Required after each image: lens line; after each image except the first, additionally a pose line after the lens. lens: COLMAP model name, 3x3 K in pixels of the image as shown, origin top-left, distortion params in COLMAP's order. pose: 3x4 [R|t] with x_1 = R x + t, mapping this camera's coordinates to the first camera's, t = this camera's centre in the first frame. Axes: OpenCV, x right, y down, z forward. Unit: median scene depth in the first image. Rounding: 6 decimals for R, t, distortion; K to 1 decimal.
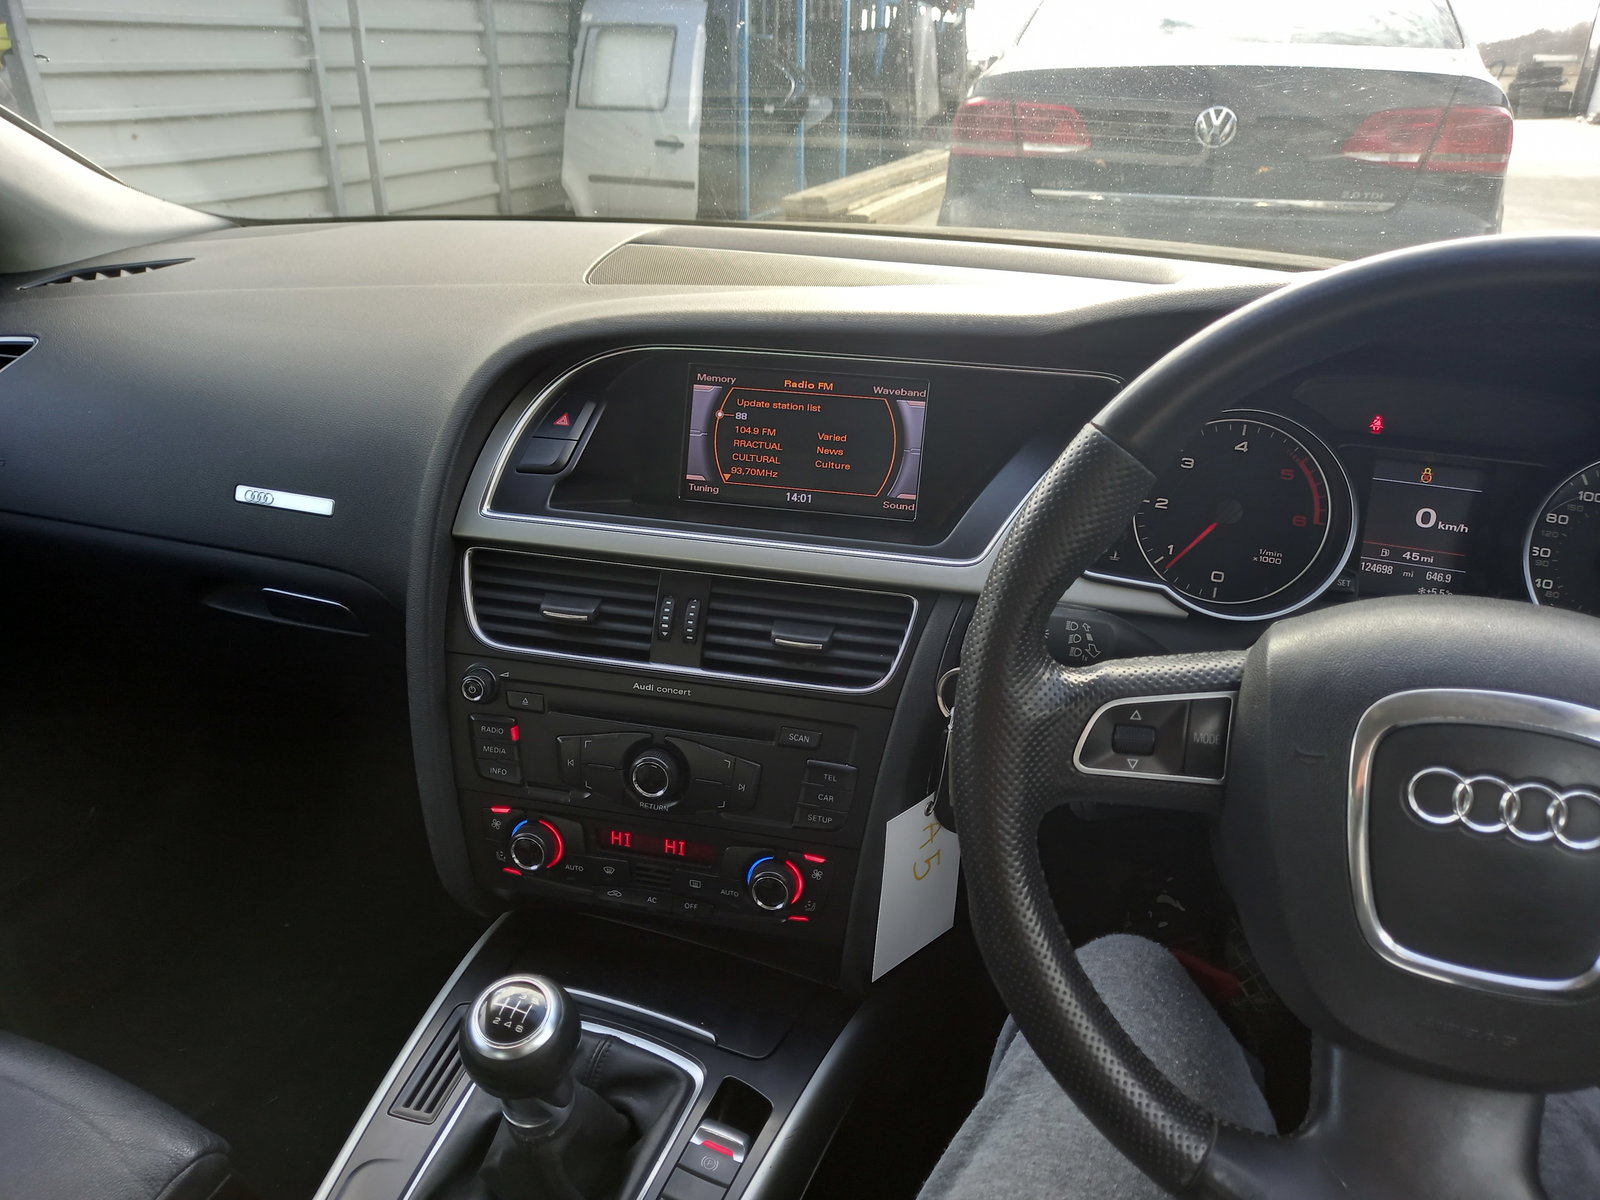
lens RADIAL K [[1187.9, 0, 785.9], [0, 1187.9, 600.3], [0, 0, 1]] dist [0.035896, -0.033076]
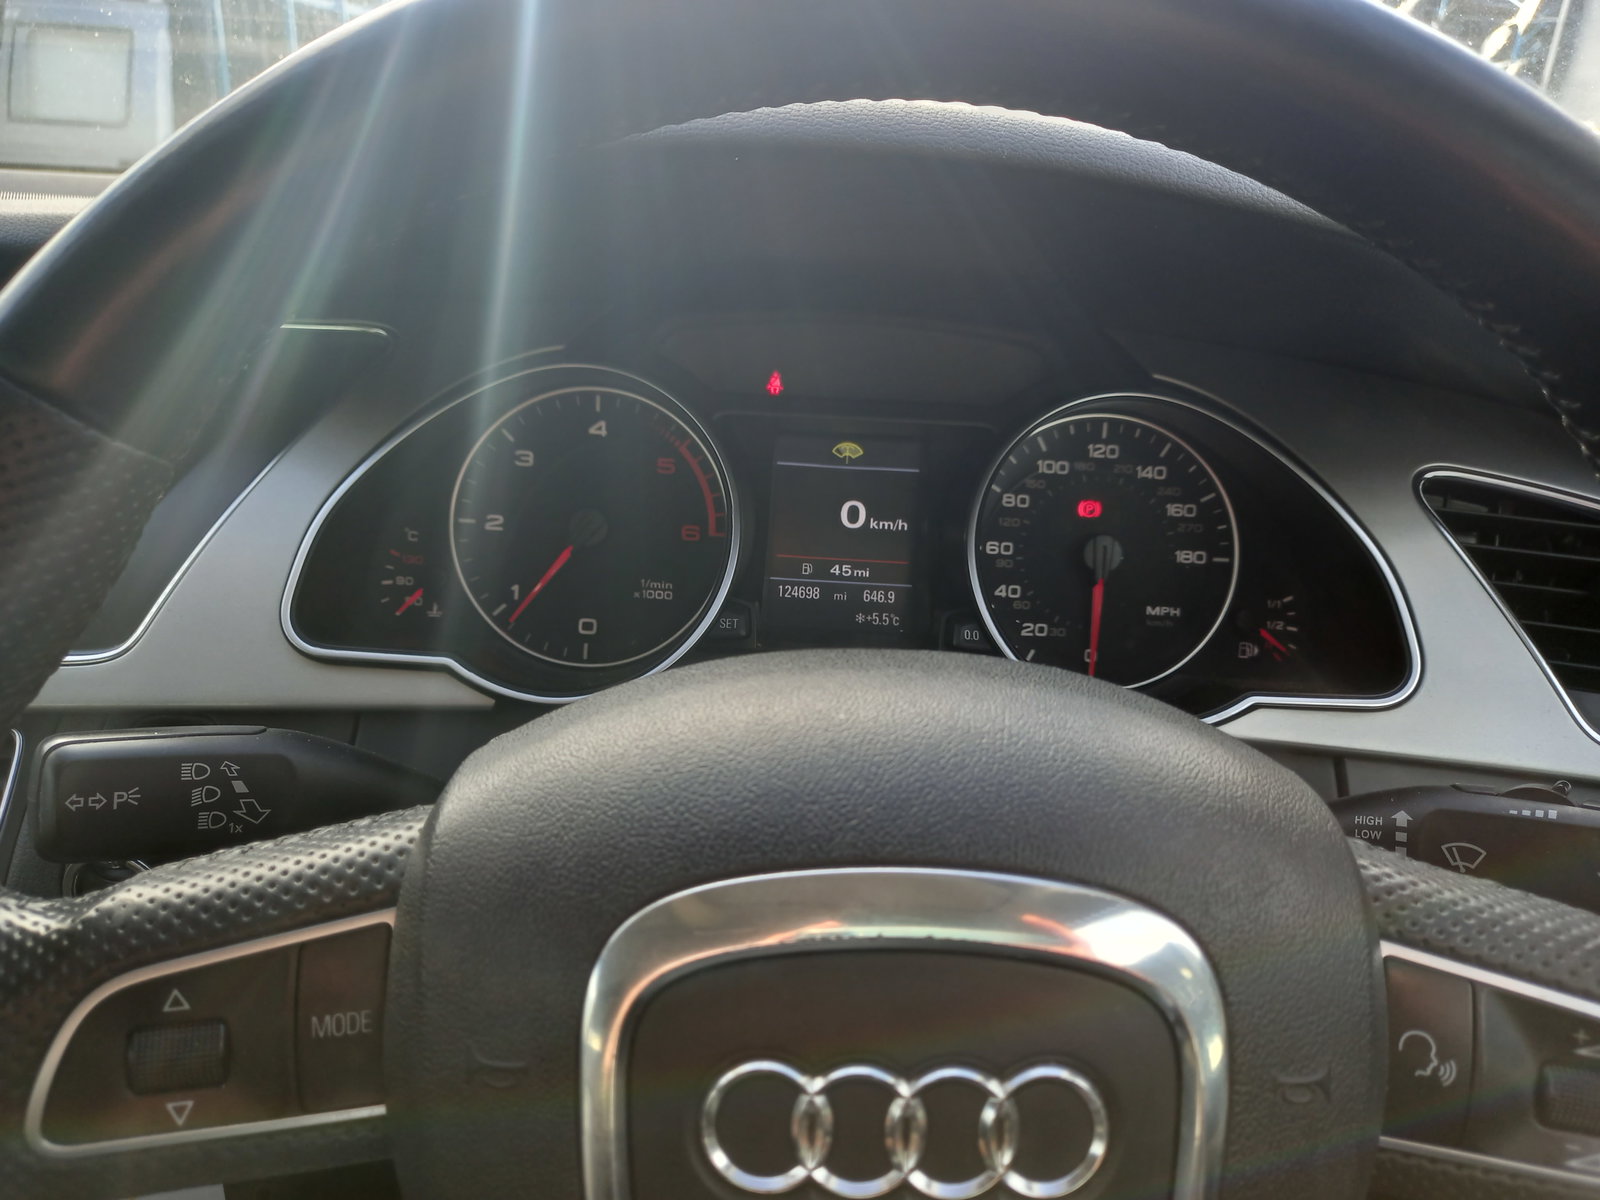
lens RADIAL K [[1187.9, 0, 806.7], [0, 1187.9, 598.6], [0, 0, 1]] dist [0.035896, -0.033076]
pose [[0.936432, -0.100774, 0.336066, 0.274679], [0.112437, 0.993540, -0.015374, -0.012507], [-0.332346, 0.052183, 0.941713, 0.364976]]
